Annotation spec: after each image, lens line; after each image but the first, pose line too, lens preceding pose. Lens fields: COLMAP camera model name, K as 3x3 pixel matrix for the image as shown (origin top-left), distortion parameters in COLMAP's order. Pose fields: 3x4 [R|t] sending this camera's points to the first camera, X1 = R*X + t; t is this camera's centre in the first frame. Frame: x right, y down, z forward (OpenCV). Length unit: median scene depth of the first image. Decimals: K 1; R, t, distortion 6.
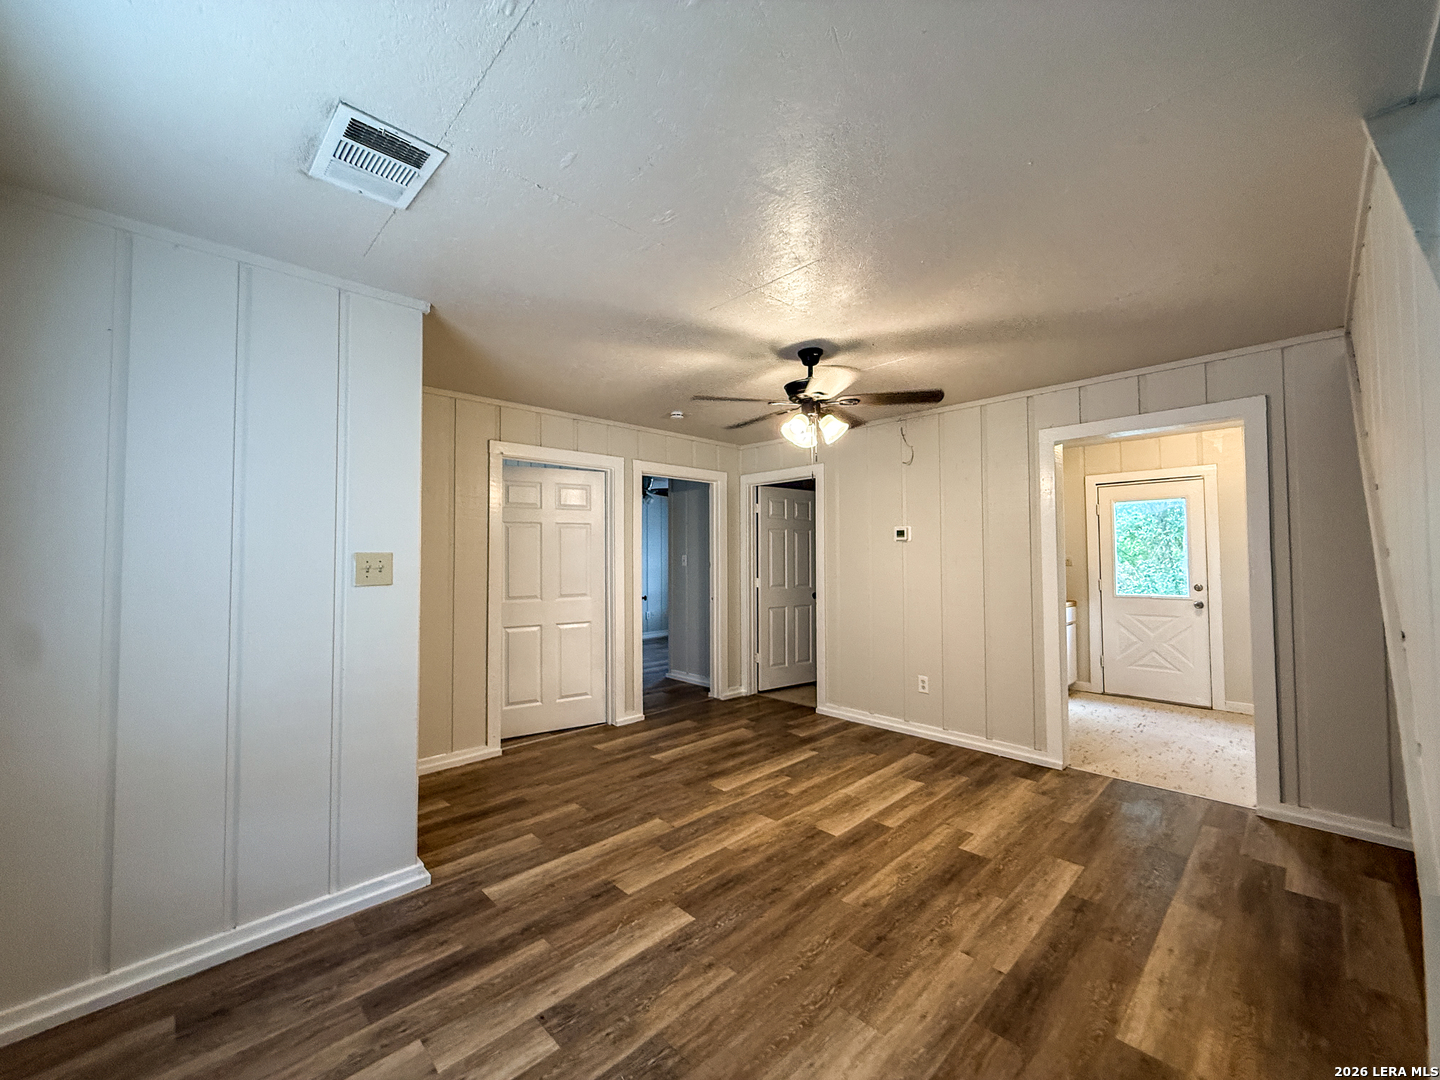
lens RADIAL K [[585.1, 0, 720.0], [0, 585.1, 540.0], [0, 0, 1]] dist [-0.001352, -0.000028]
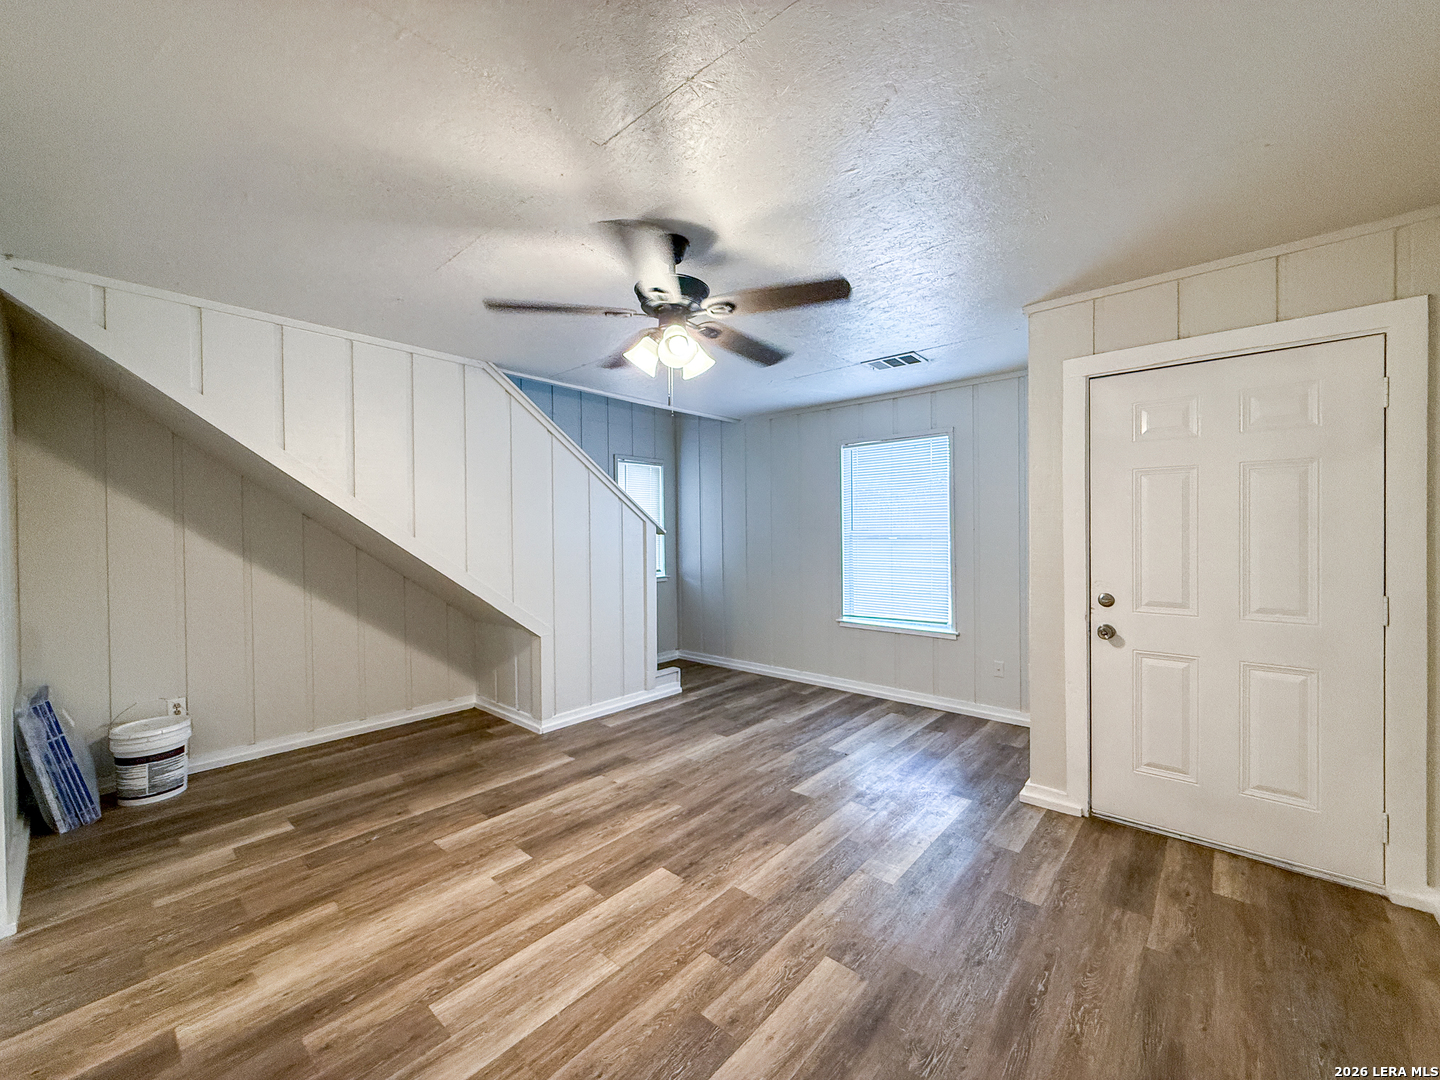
lens RADIAL K [[575.4, 0, 717.4], [0, 575.4, 537.7], [0, 0, 1]] dist [-0.002381, 0.000335]
pose [[-0.997410, 0.014639, -0.070417, 0.172541], [0.016277, 0.999609, -0.022730, 0.054760], [0.070057, -0.023817, -0.997259, 1.853984]]
